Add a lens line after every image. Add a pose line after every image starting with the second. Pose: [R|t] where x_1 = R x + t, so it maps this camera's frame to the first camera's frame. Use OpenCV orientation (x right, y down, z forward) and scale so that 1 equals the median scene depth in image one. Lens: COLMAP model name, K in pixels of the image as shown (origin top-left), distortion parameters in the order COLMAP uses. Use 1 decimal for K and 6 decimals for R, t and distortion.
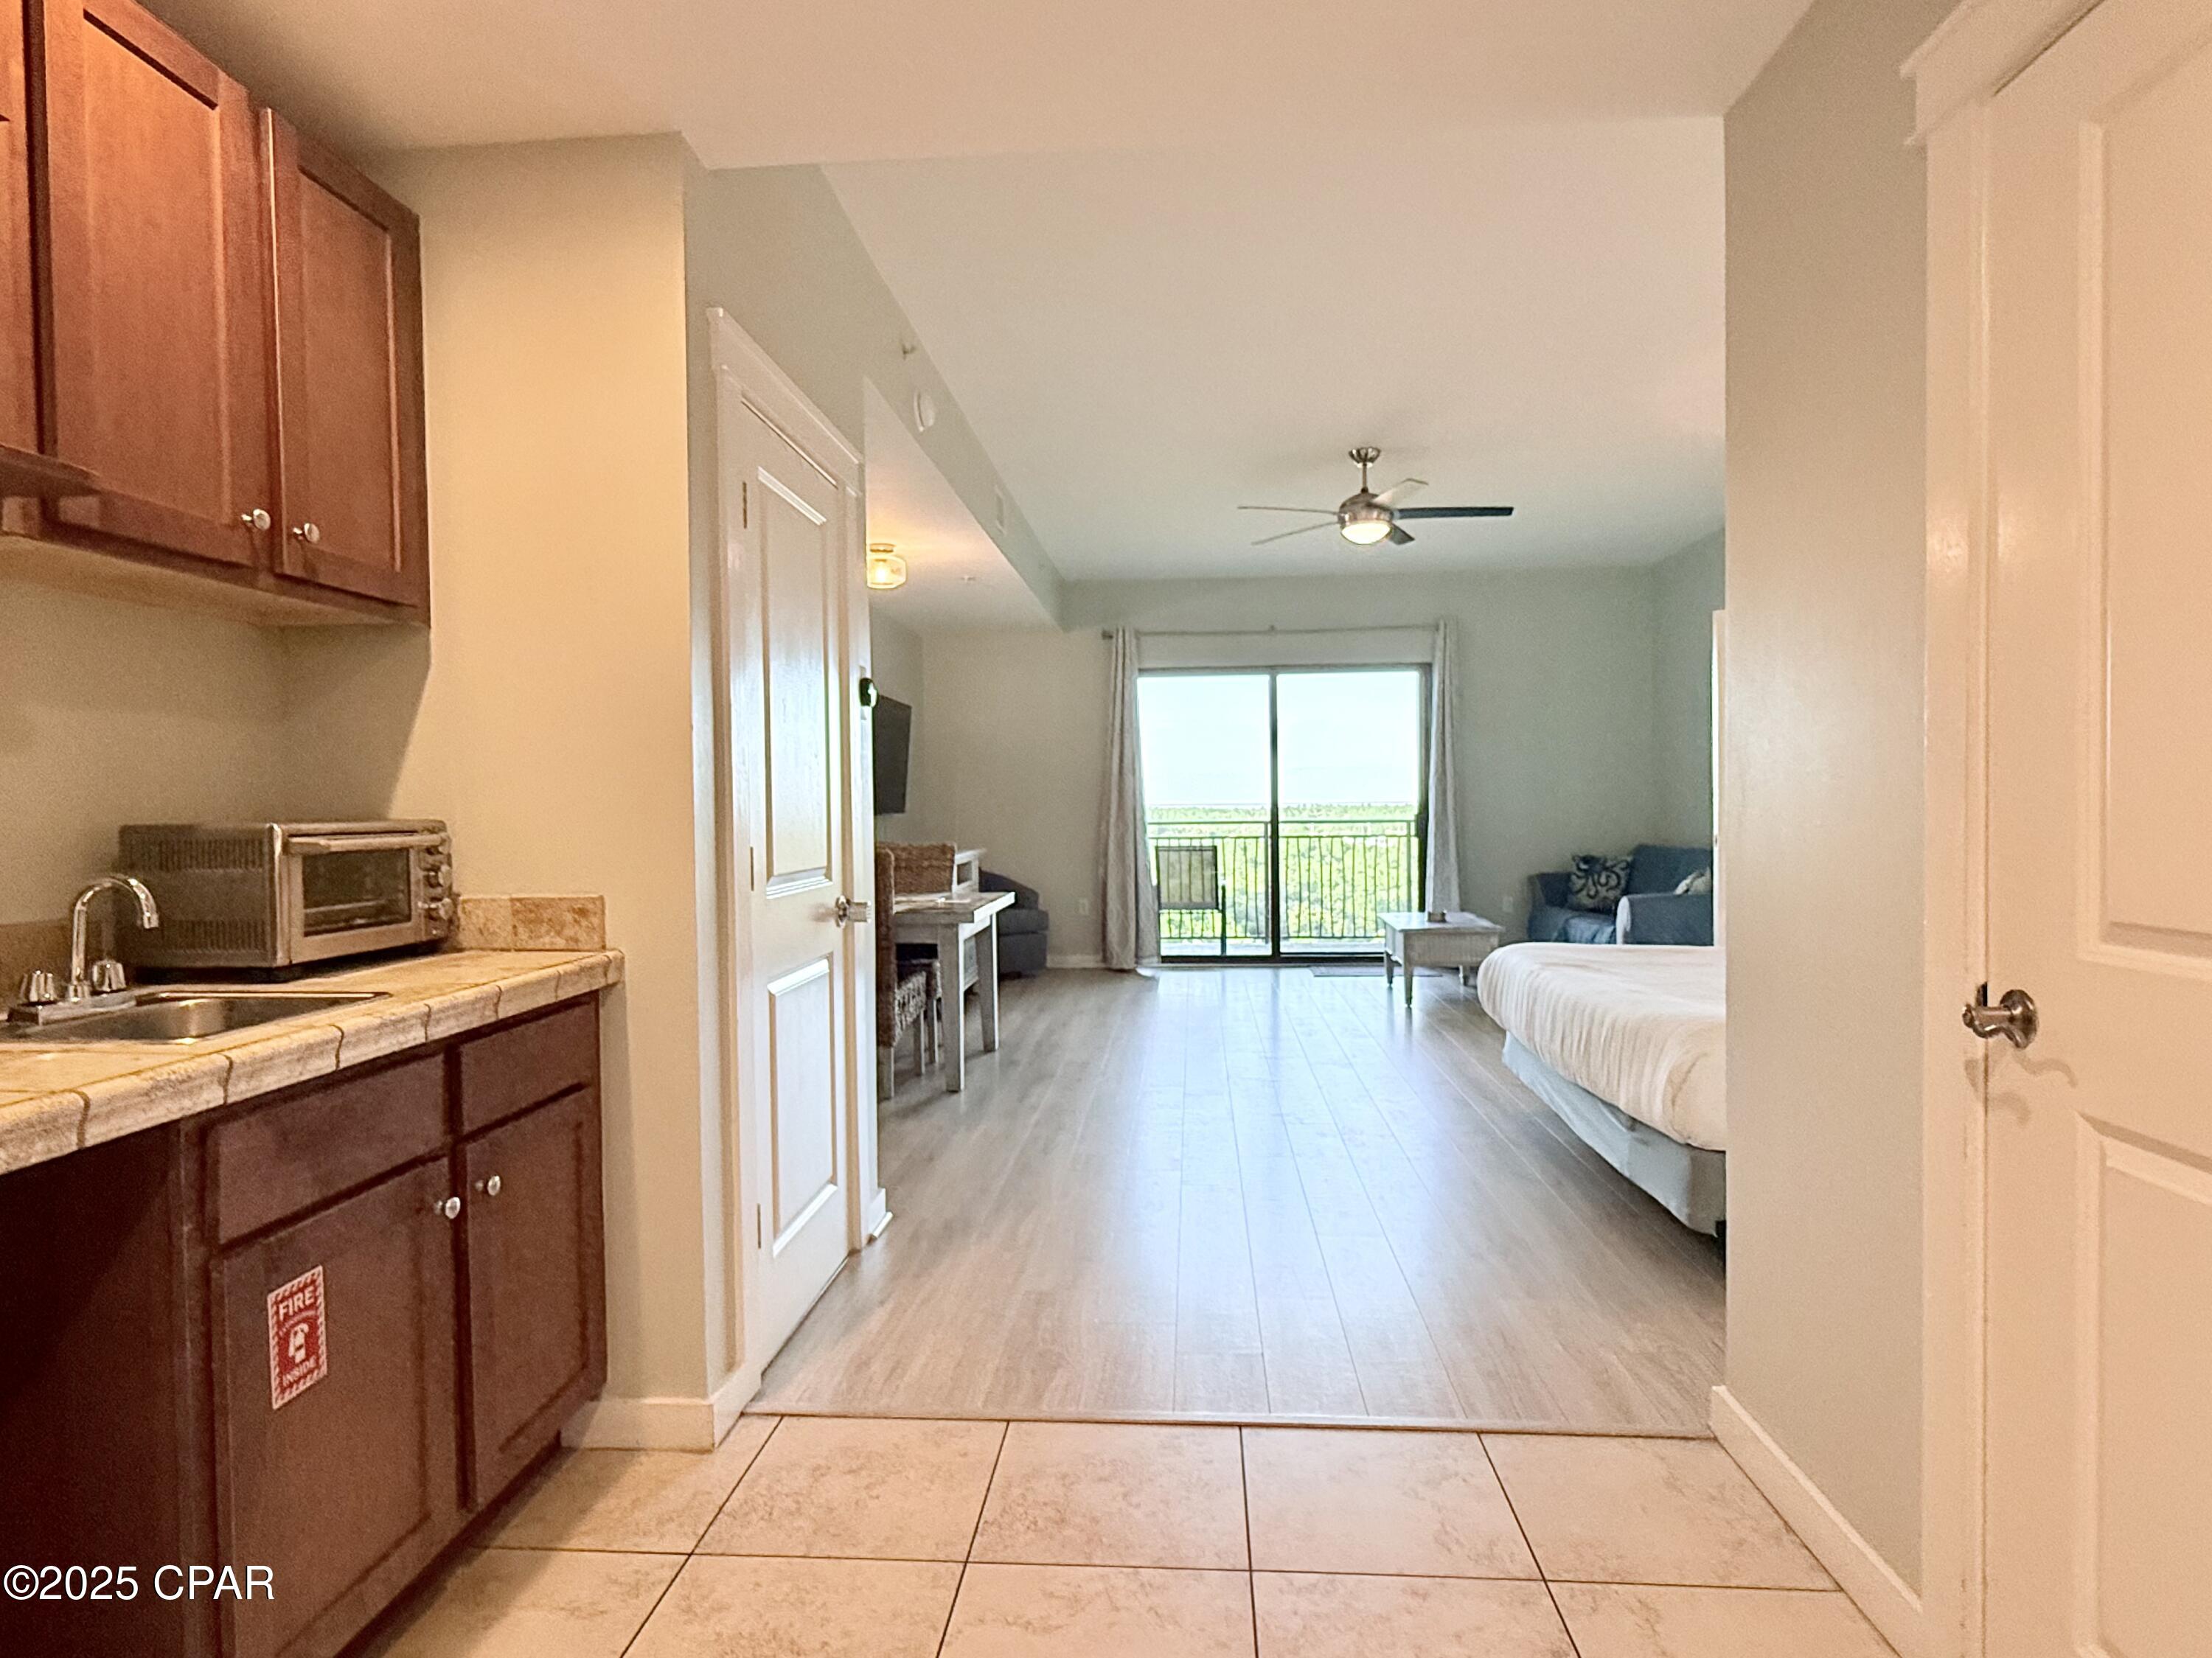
lens RADIAL K [[1226.4, 0, 1112.3], [0, 1226.4, 836.3], [0, 0, 1]] dist [0.006423, -0.000246]
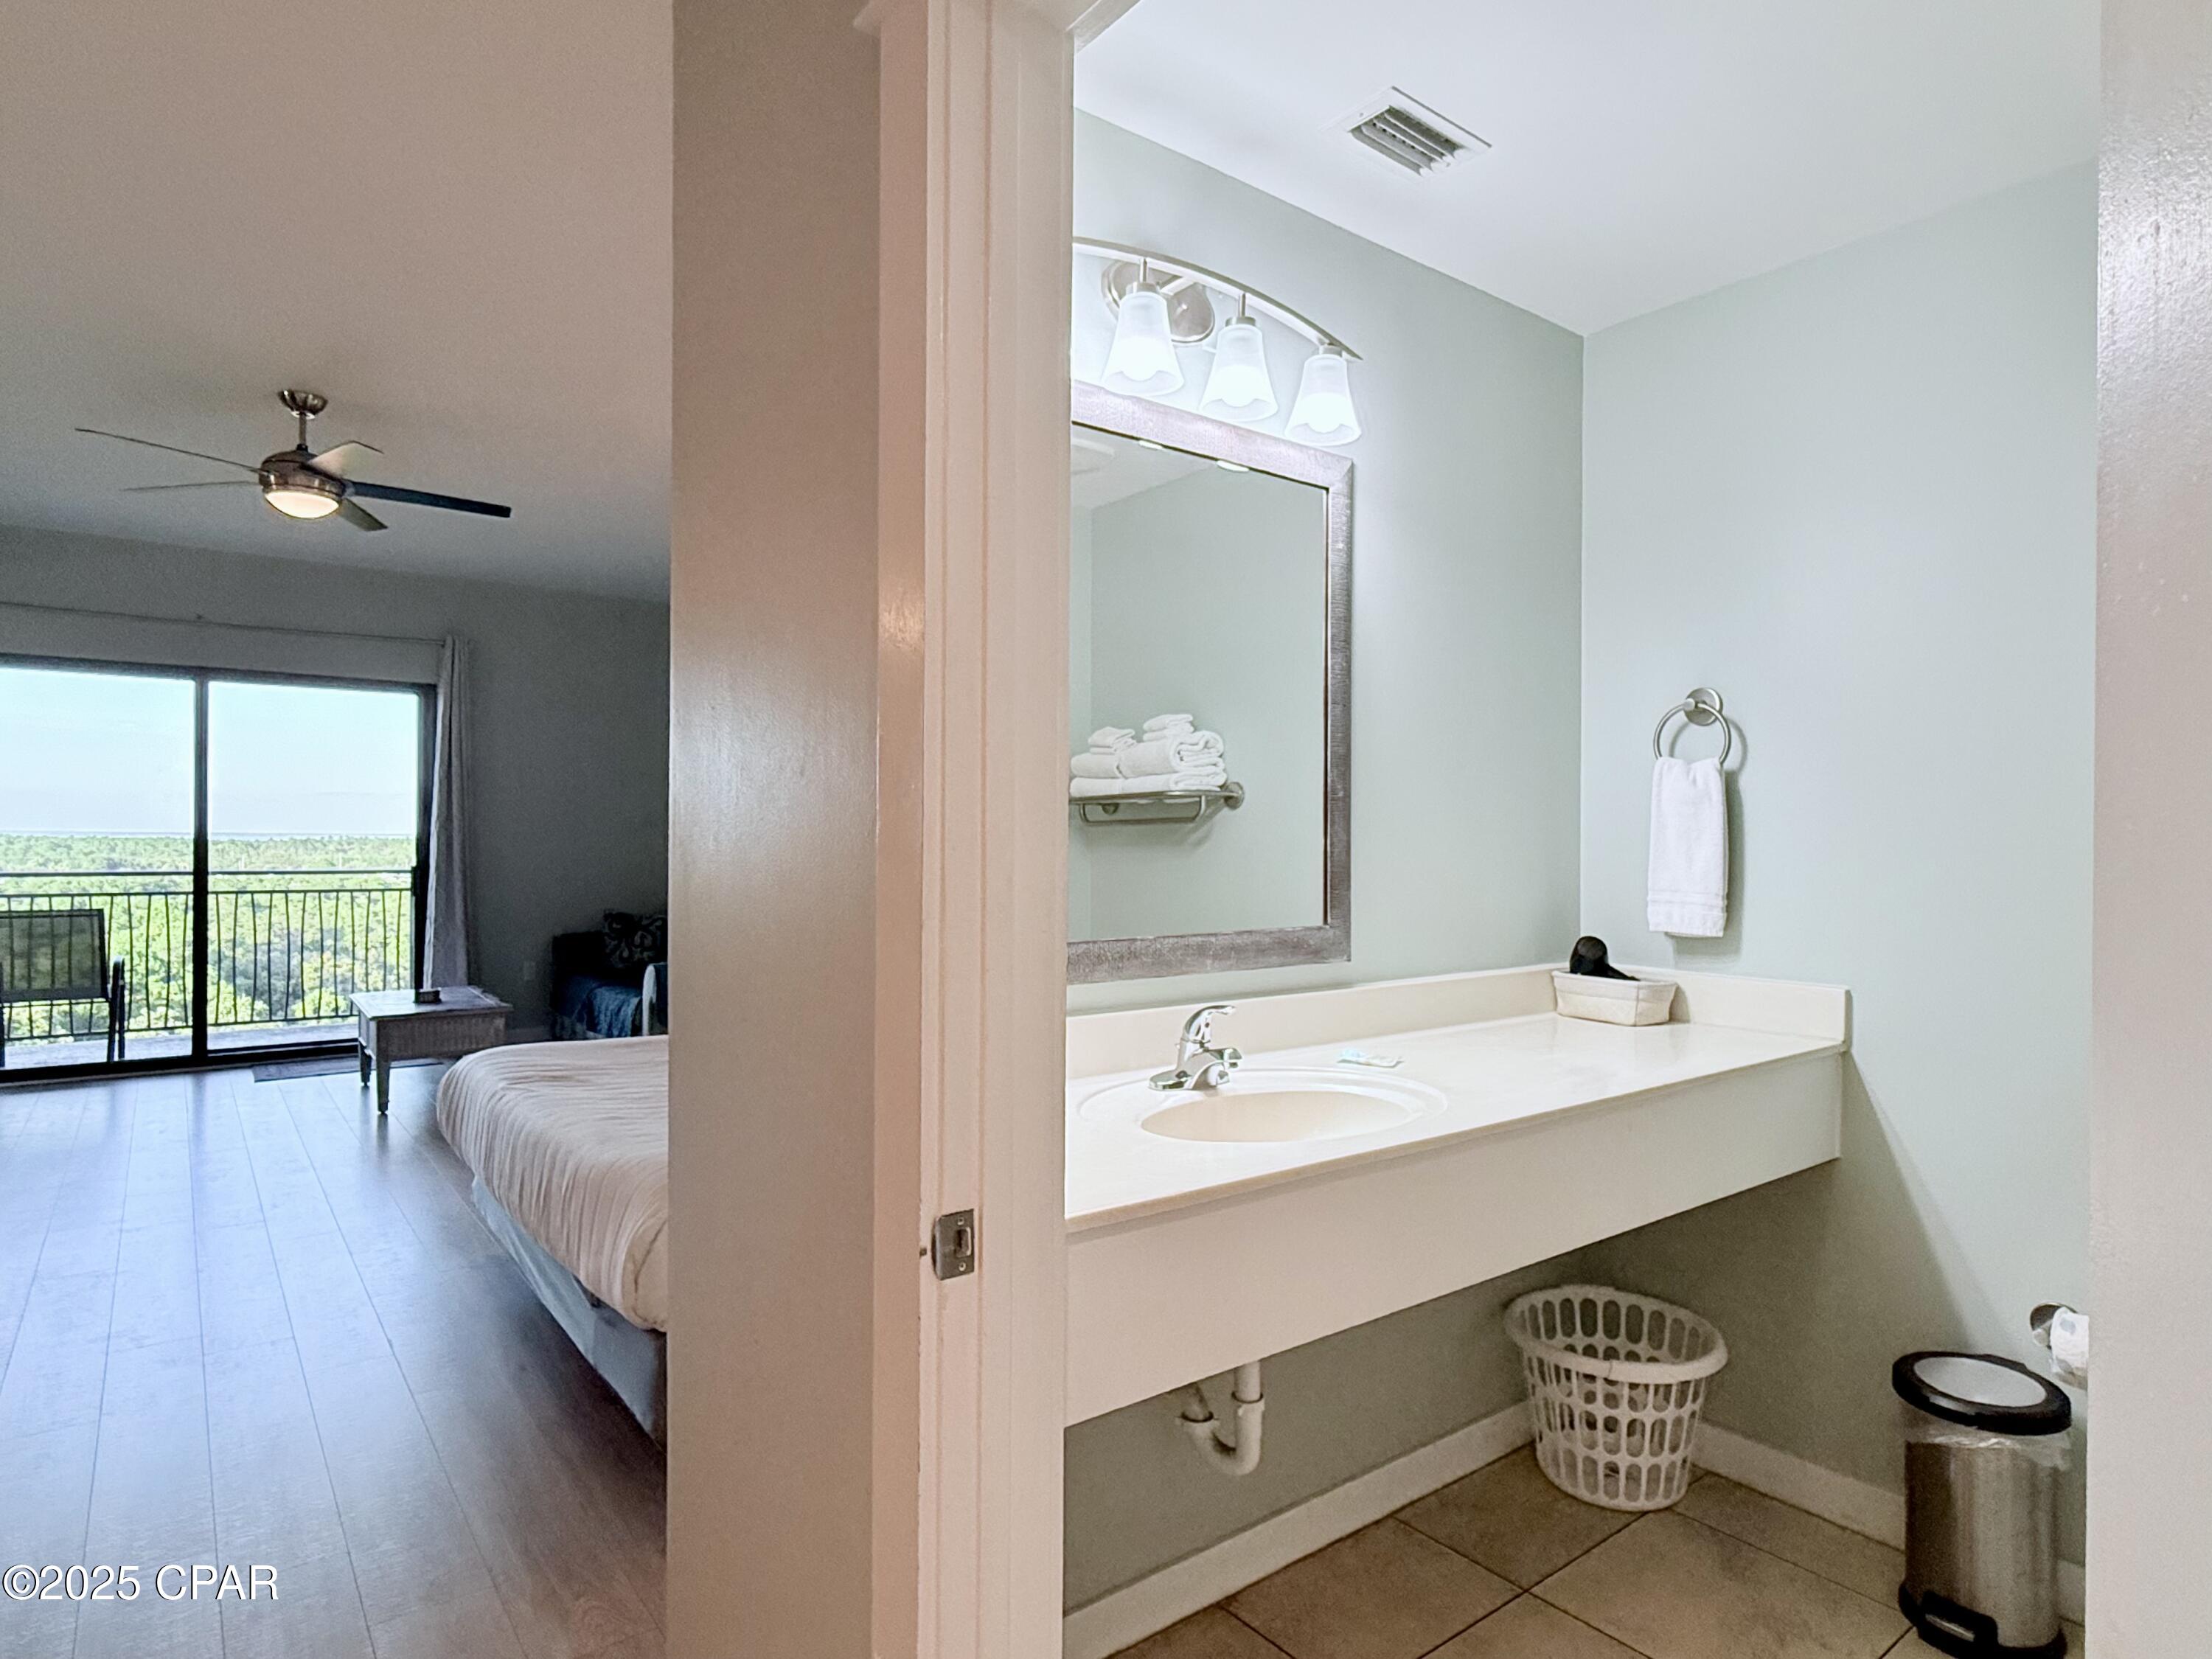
lens RADIAL K [[1226.5, 0, 1092.4], [0, 1226.5, 839.5], [0, 0, 1]] dist [0.006423, -0.000246]
pose [[0.761690, 0.017018, 0.647718, 0.149545], [-0.000035, 0.999656, -0.026224, -0.036686], [-0.647942, 0.019952, 0.761429, 0.191822]]
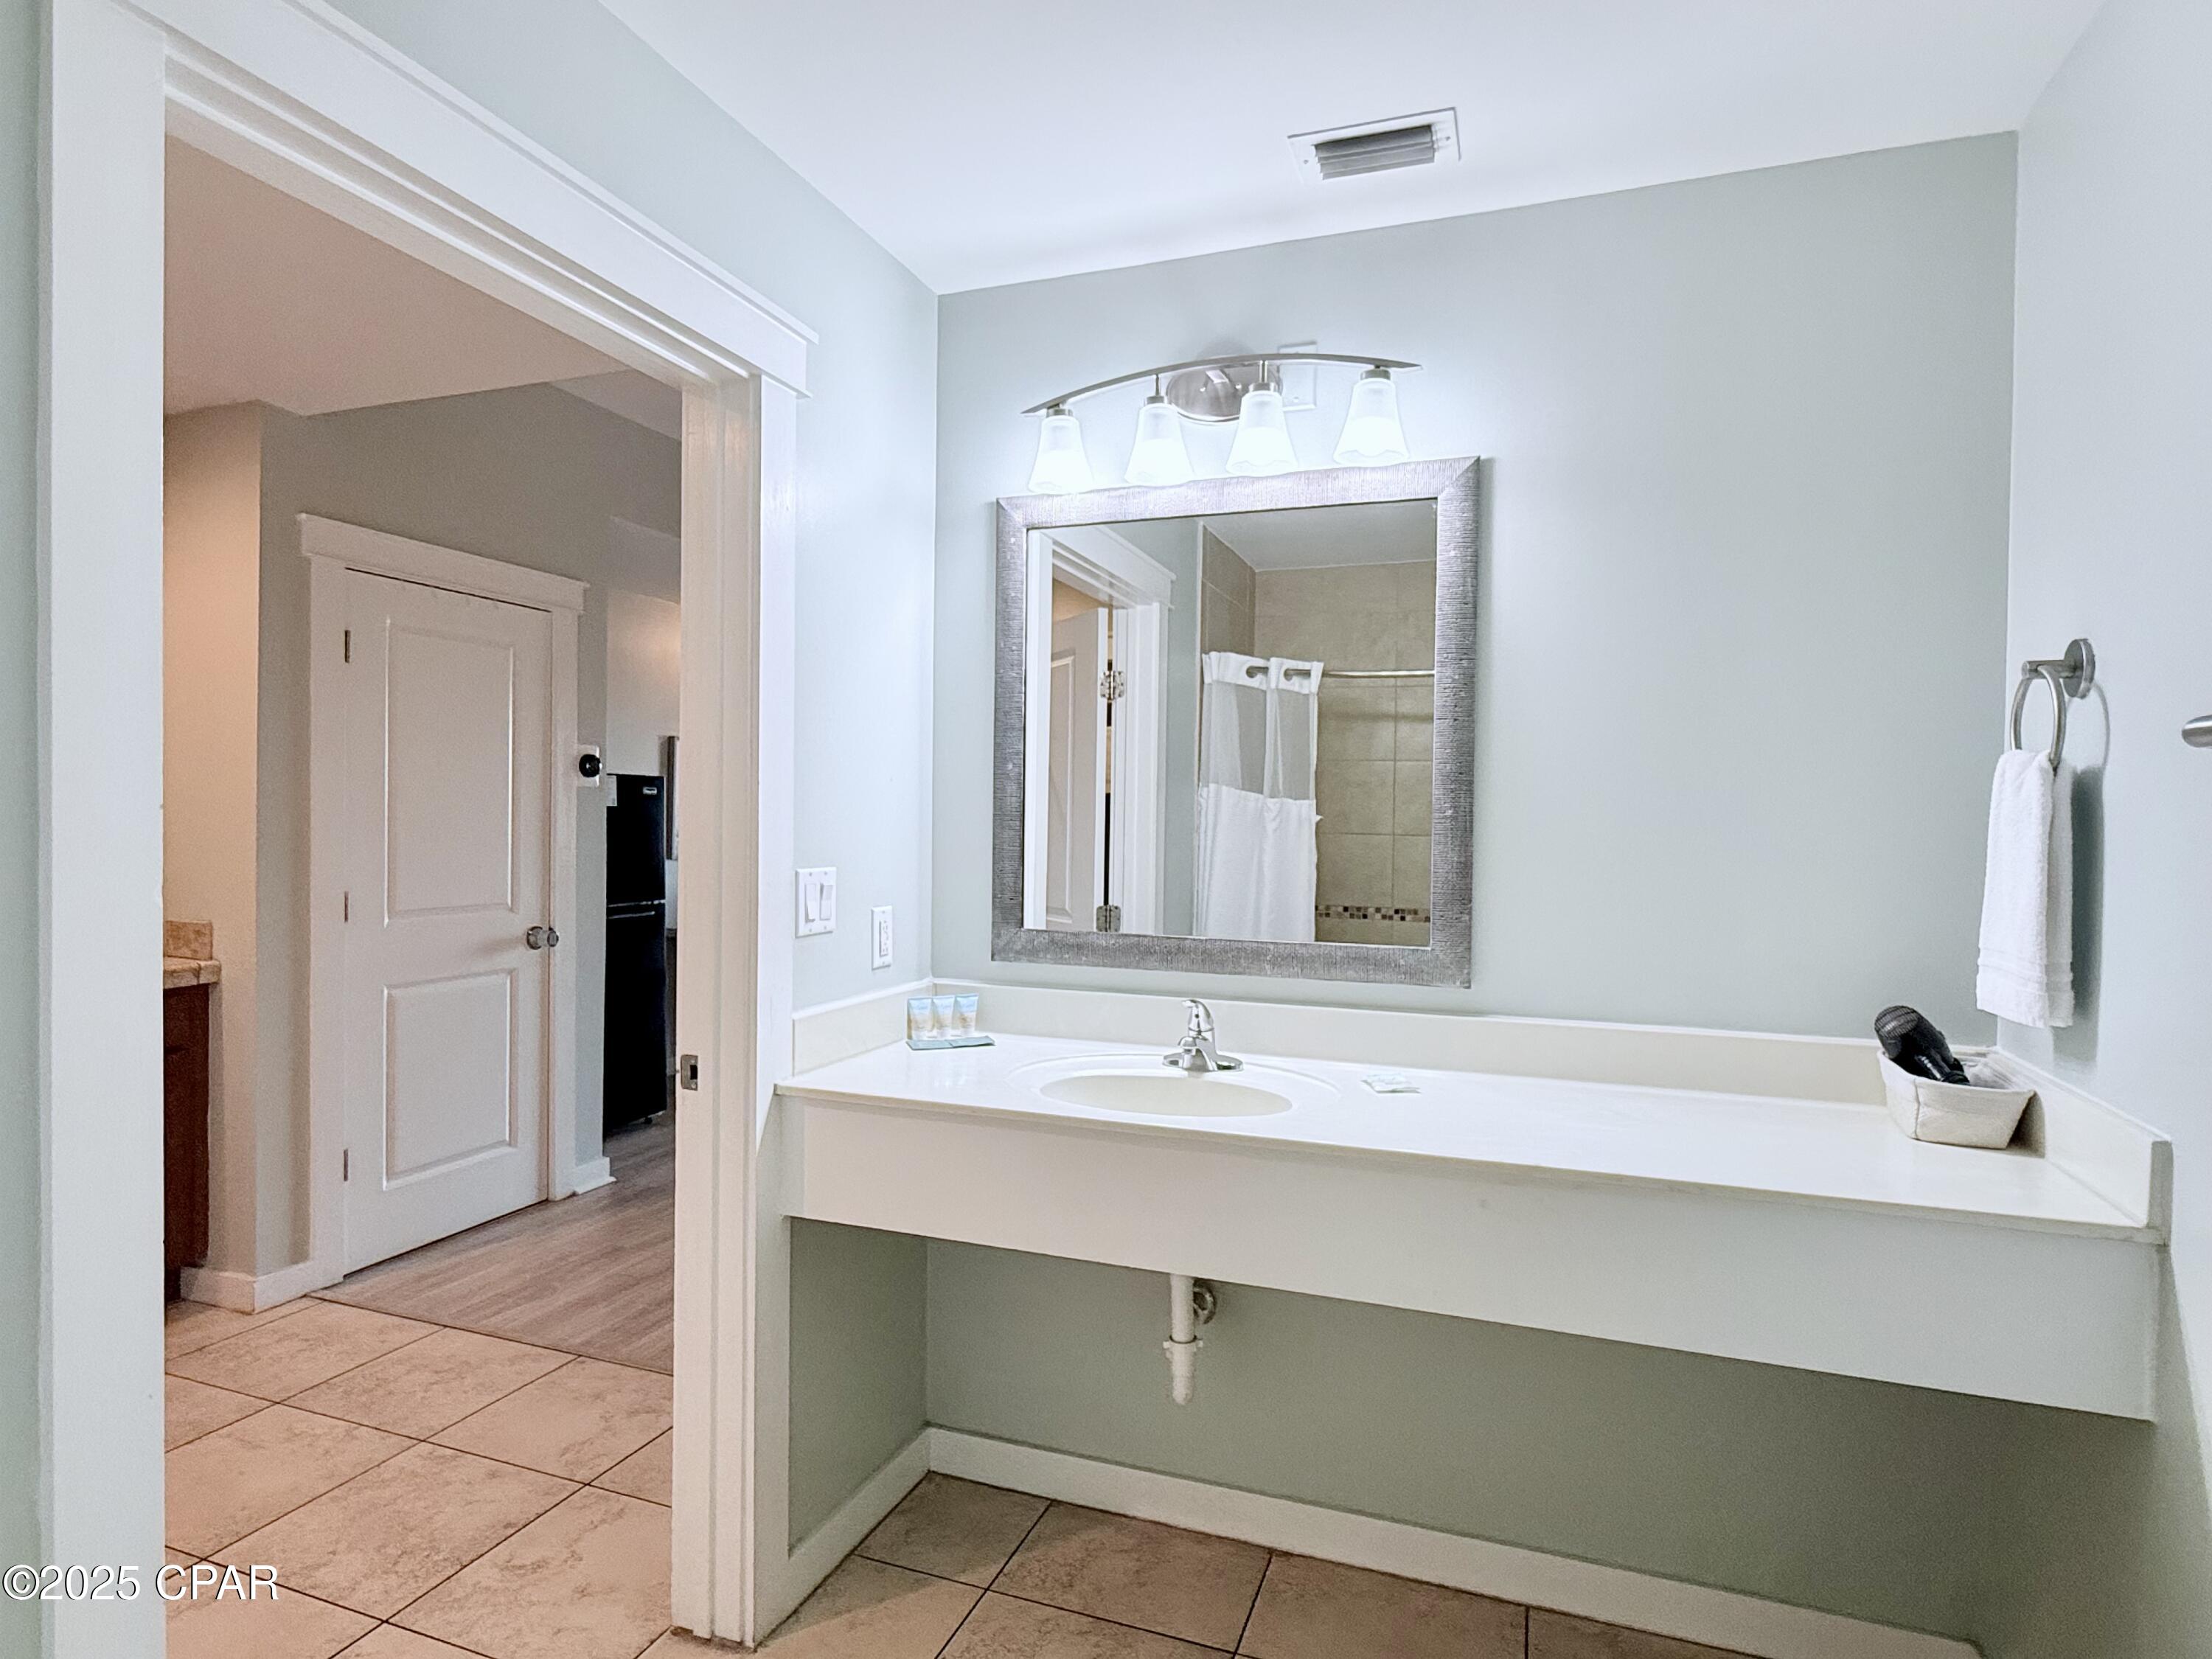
lens RADIAL K [[1226.5, 0, 1106.9], [0, 1226.5, 838.8], [0, 0, 1]] dist [0.006423, -0.000246]
pose [[0.956442, 0.031660, -0.290201, 0.716523], [-0.032989, 0.999456, 0.000311, -0.060203], [0.290053, 0.009276, 0.956966, -0.060511]]
